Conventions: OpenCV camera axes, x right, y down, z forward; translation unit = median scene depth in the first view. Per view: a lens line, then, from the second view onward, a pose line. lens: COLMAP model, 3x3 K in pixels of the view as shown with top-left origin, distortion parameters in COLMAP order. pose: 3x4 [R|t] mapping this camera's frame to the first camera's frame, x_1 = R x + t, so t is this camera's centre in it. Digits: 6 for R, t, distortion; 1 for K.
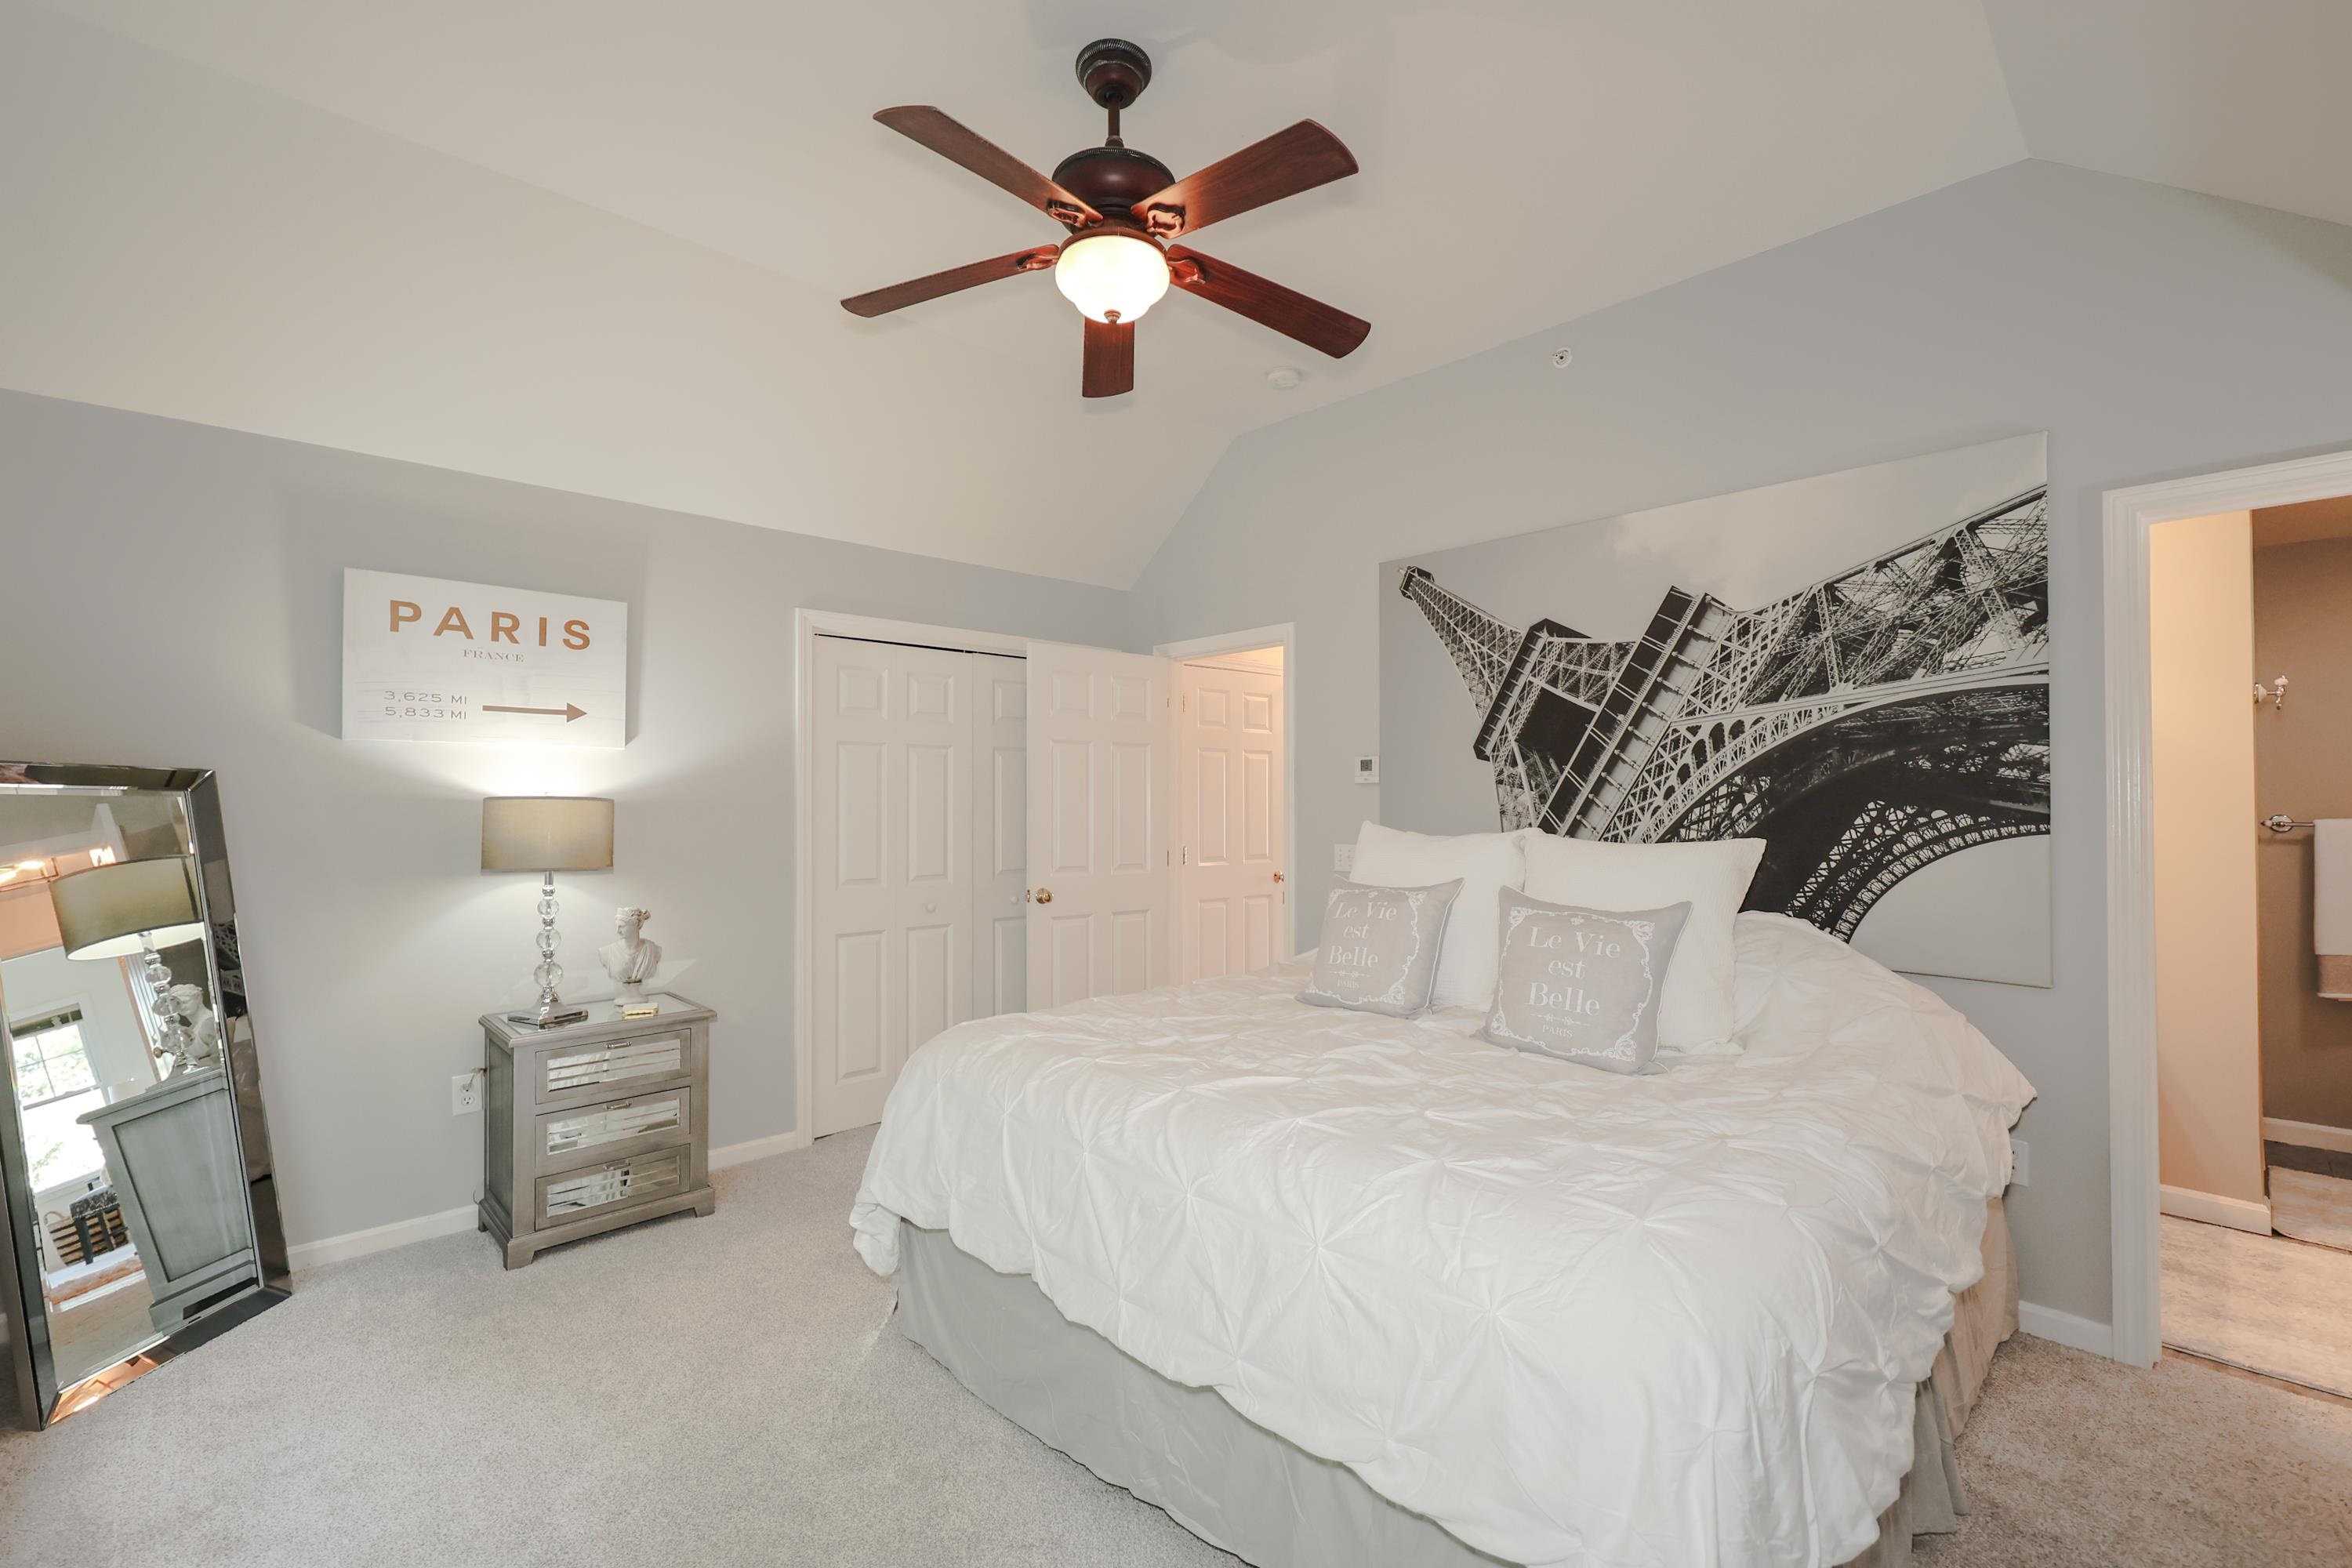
lens RADIAL K [[980.5, 0, 1182.6], [0, 980.5, 791.3], [0, 0, 1]] dist [-0.004964, -0.000293]
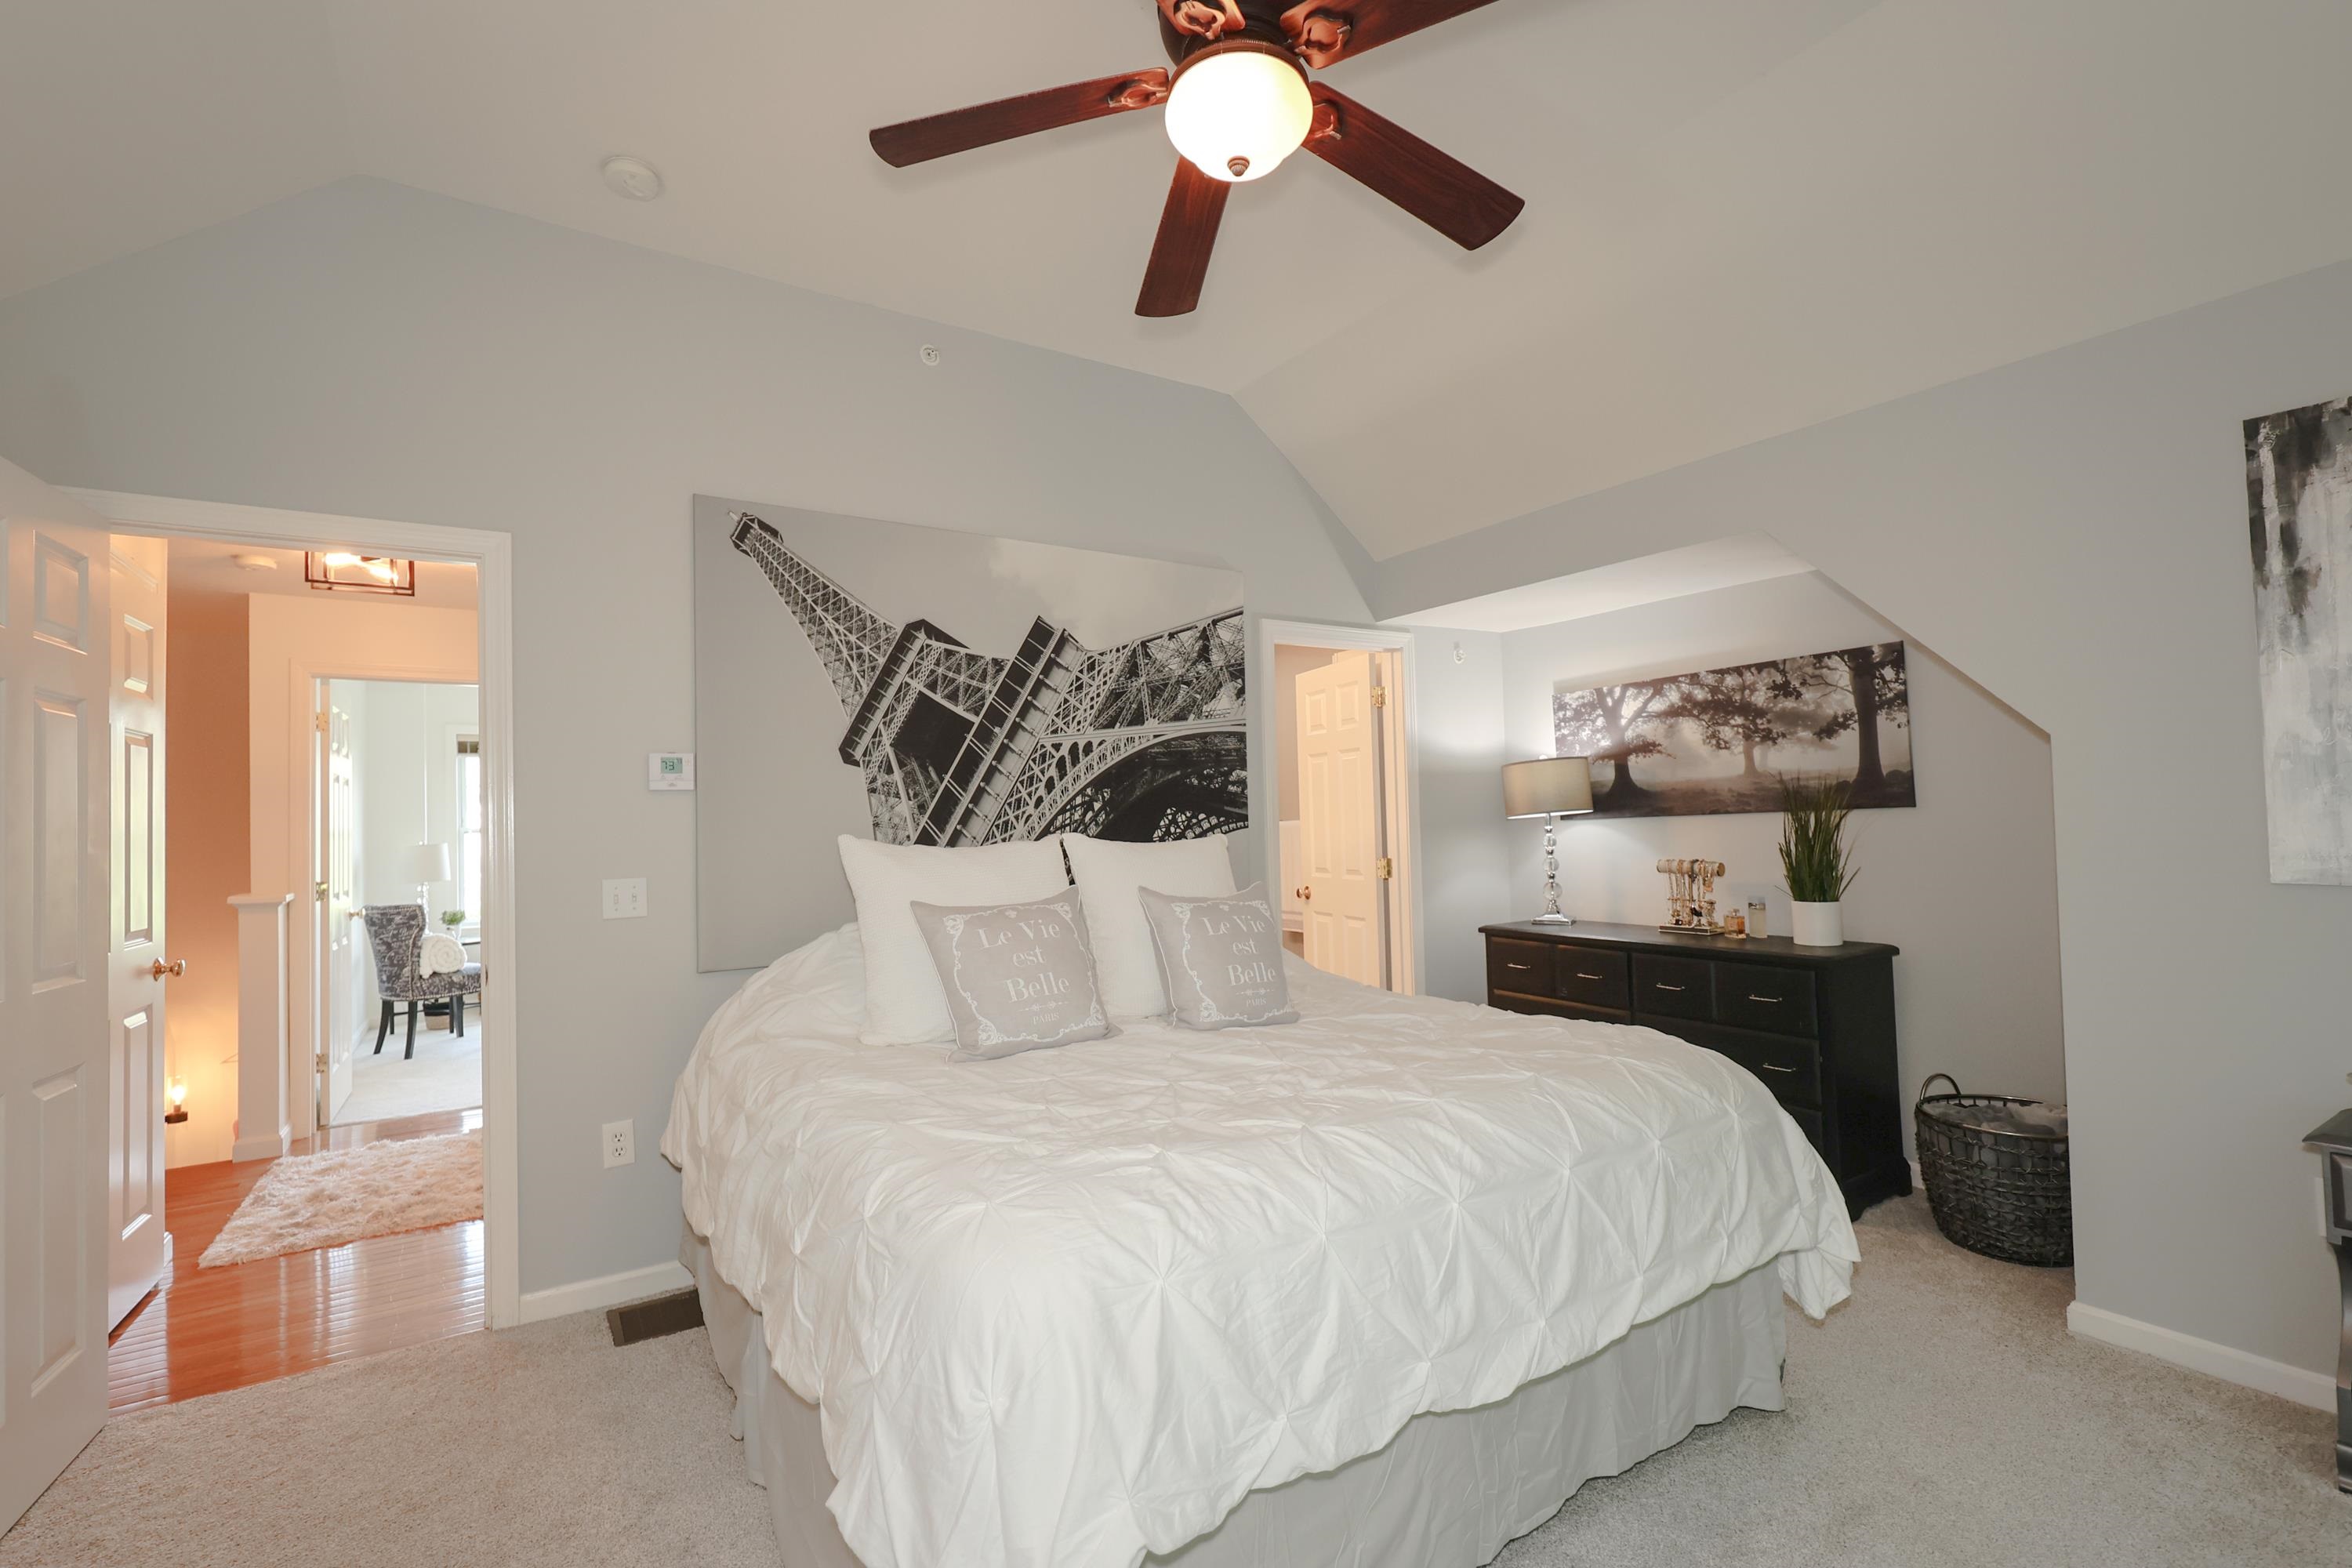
lens RADIAL K [[980.5, 0, 1178.0], [0, 980.5, 774.7], [0, 0, 1]] dist [-0.004964, -0.000293]
pose [[0.226878, 0.023252, 0.973646, -0.540784], [-0.000302, 0.999717, -0.023804, -0.003214], [-0.973923, 0.005106, 0.226820, 0.594866]]
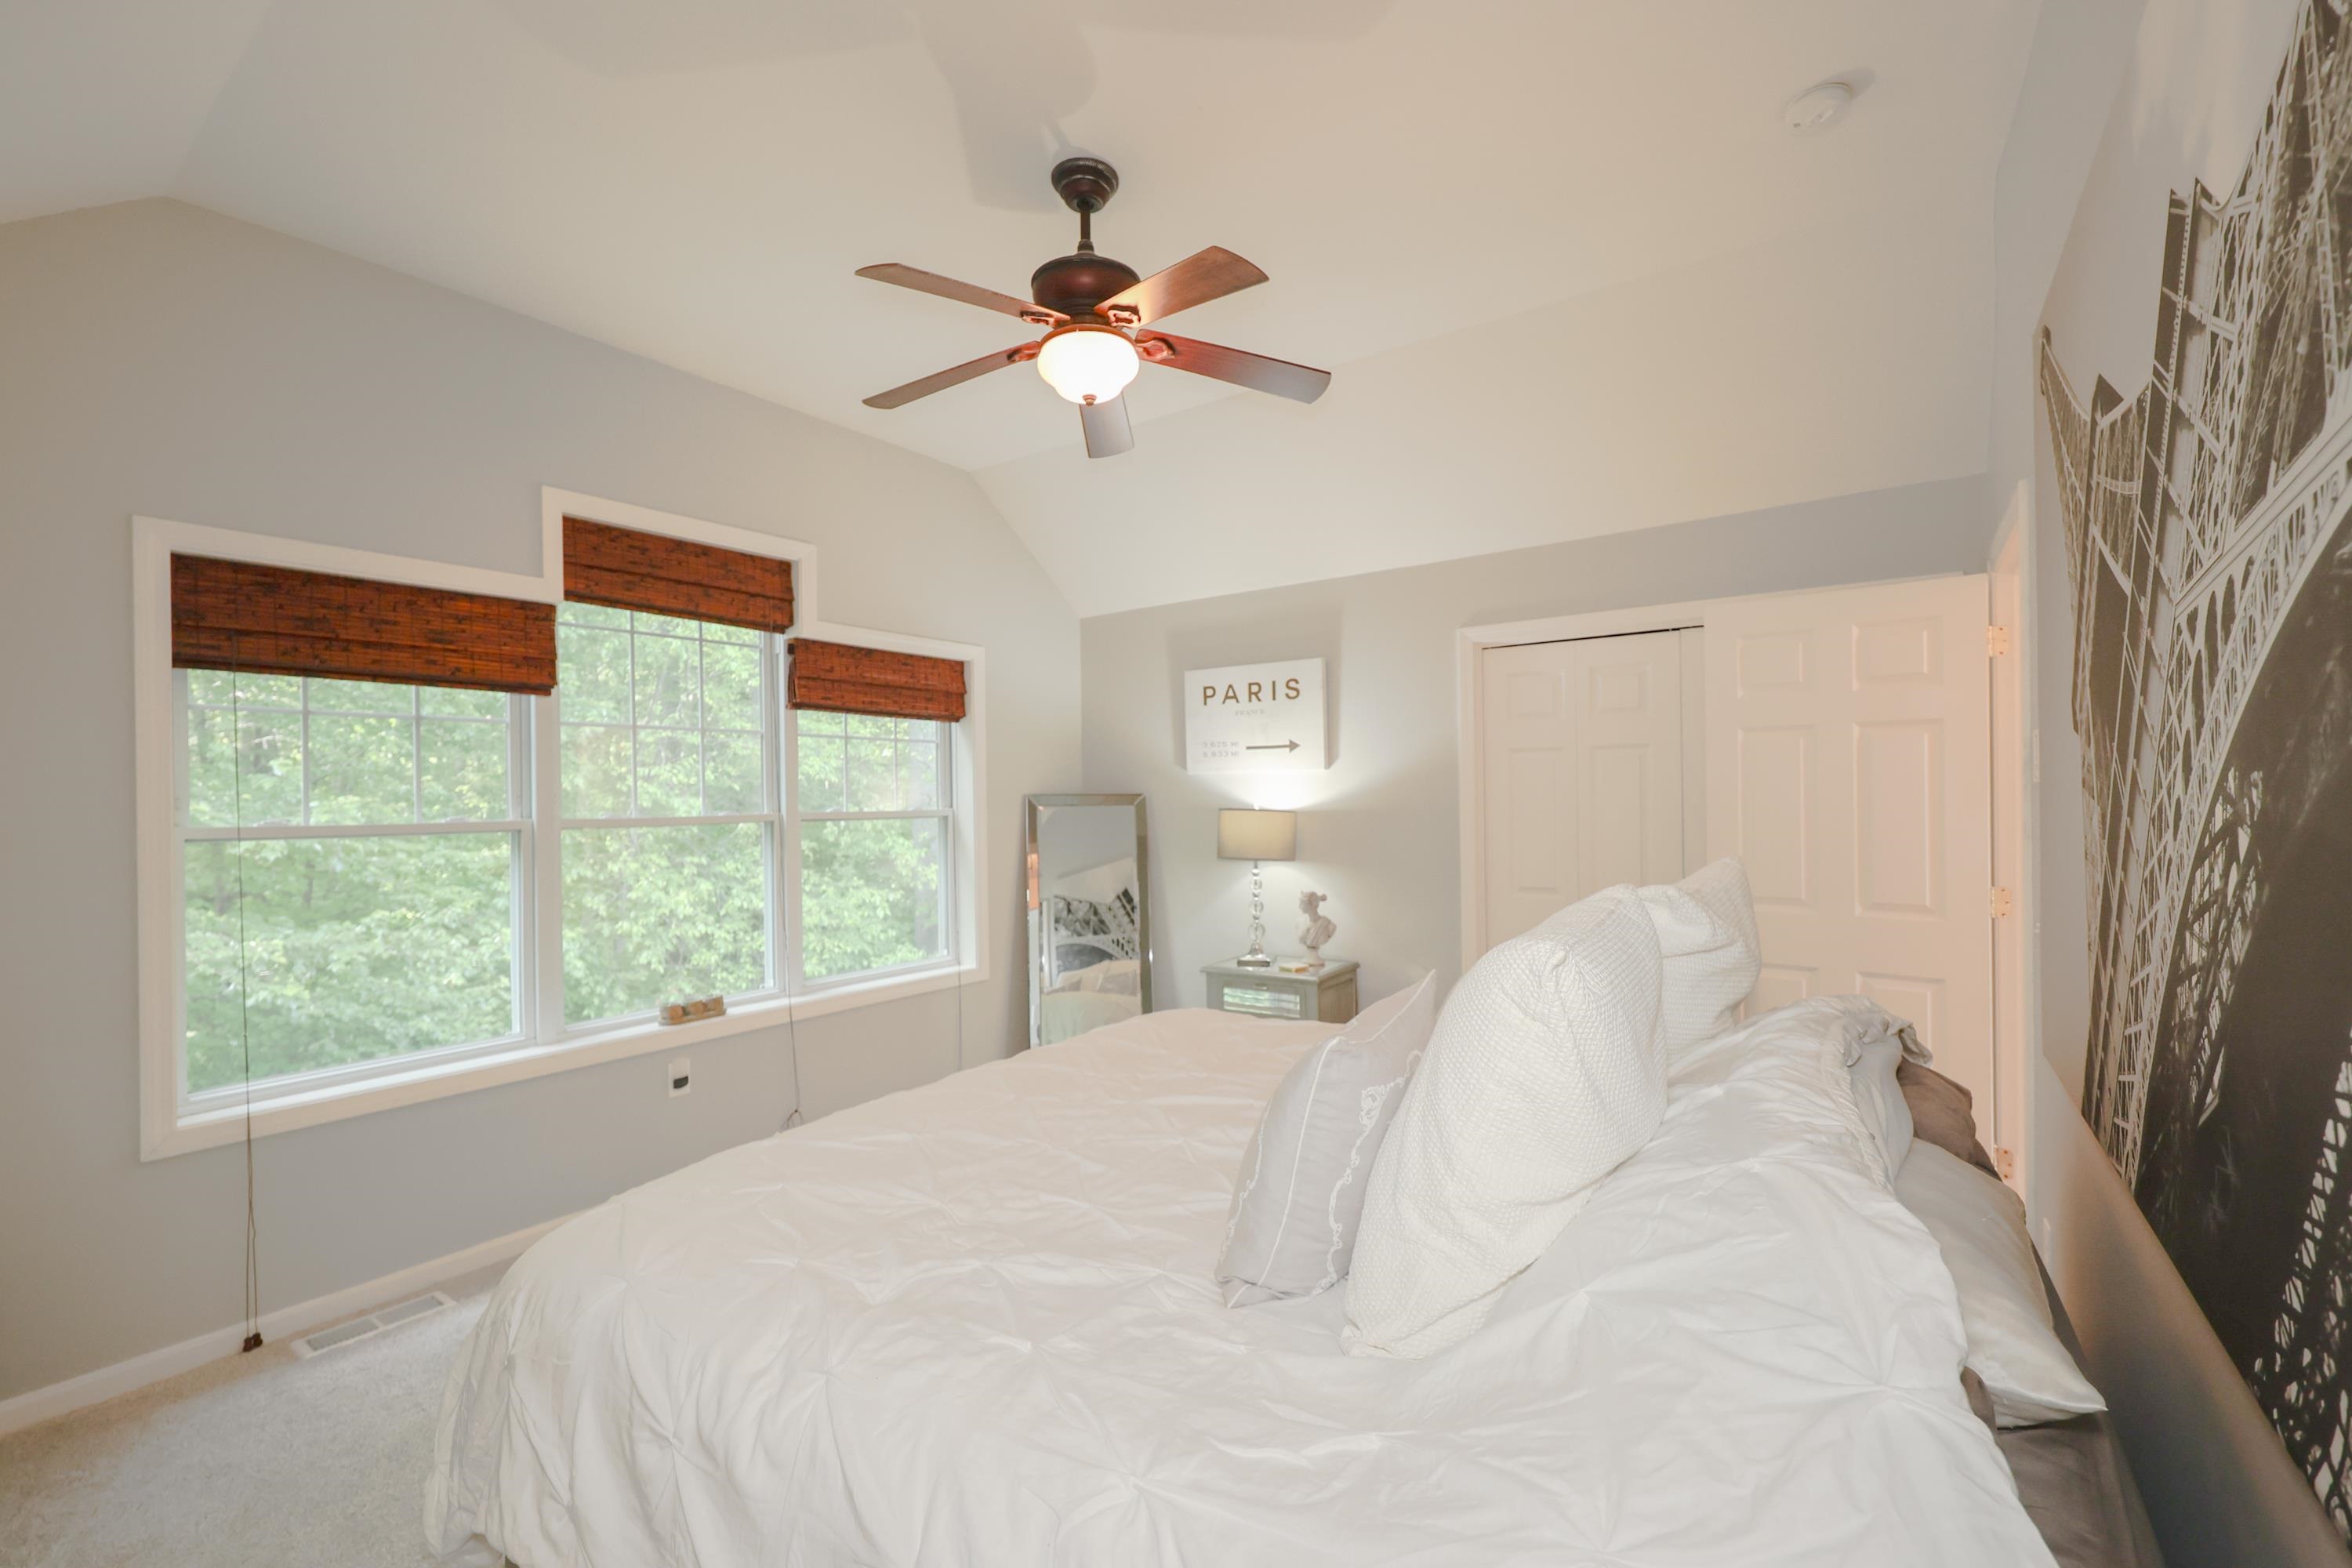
lens RADIAL K [[980.5, 0, 1183.1], [0, 980.5, 798.0], [0, 0, 1]] dist [-0.004964, -0.000293]
pose [[0.192056, 0.000788, -0.981384, 0.751016], [0.023580, 0.999707, 0.005418, -0.018061], [0.981101, -0.024182, 0.191981, 0.613289]]
